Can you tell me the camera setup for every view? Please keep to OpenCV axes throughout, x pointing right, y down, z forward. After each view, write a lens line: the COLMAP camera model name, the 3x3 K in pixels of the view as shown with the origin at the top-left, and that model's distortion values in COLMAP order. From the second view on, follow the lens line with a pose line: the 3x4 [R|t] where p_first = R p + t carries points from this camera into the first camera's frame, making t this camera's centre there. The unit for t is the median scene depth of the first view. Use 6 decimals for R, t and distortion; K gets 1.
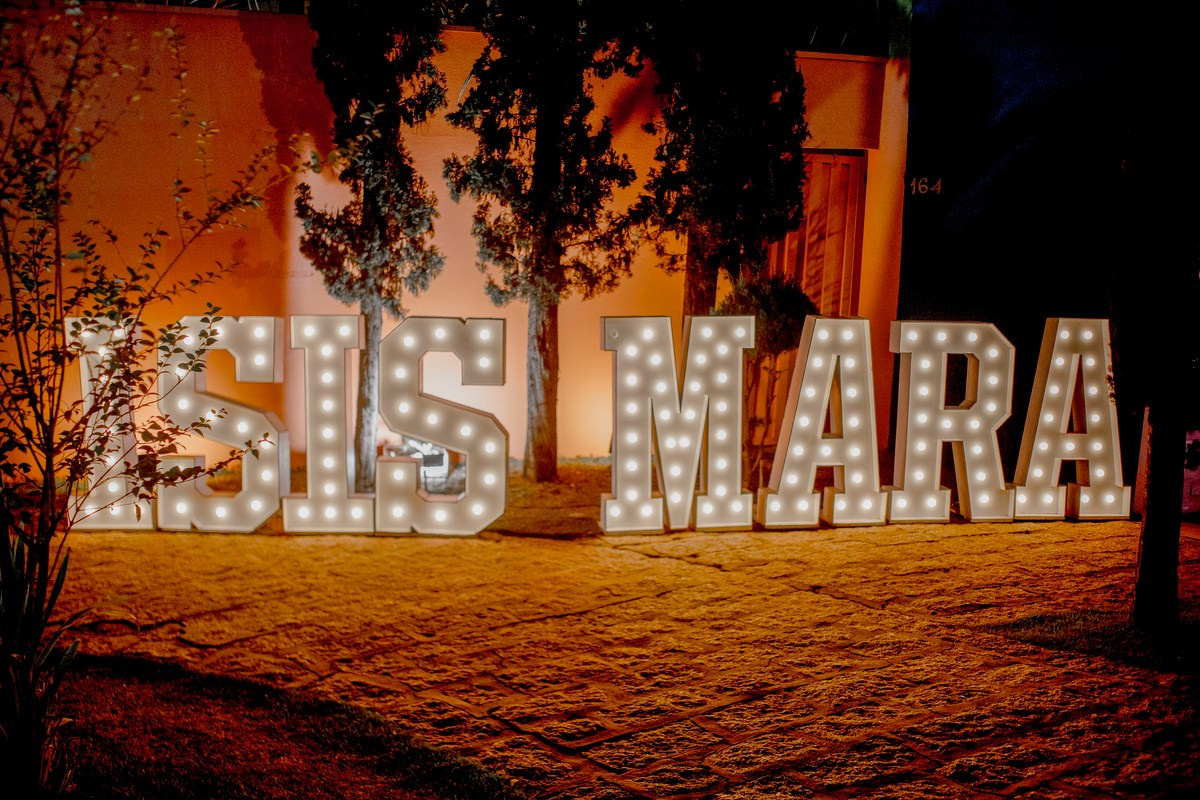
lens RADIAL K [[1127.3, 0, 600.0], [0, 1127.3, 400.0], [0, 0, 1]] dist [-0.065994, 0.103692]
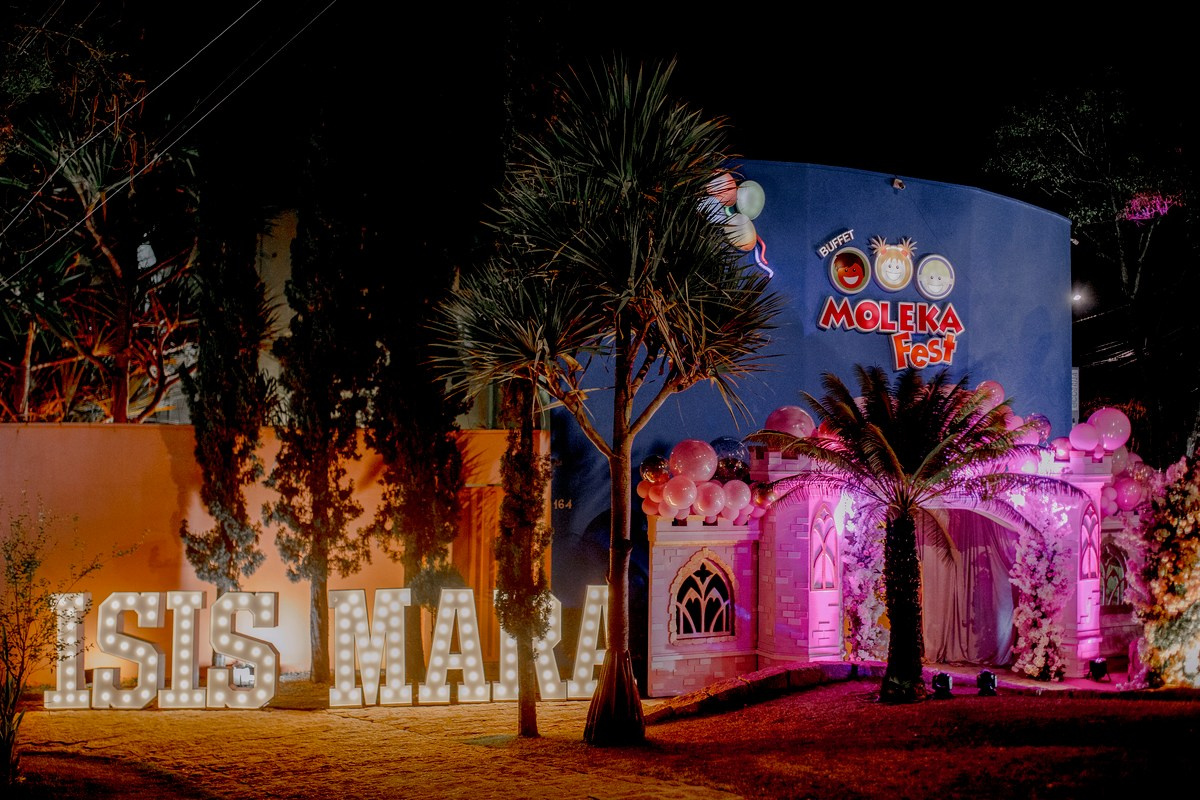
lens RADIAL K [[1127.3, 0, 600.0], [0, 1127.3, 400.0], [0, 0, 1]] dist [-0.065994, 0.103692]
pose [[0.999514, -0.022251, -0.021834, 0.479836], [0.017185, 0.977635, -0.209605, 0.016236], [0.026009, 0.209128, 0.977542, -0.862415]]
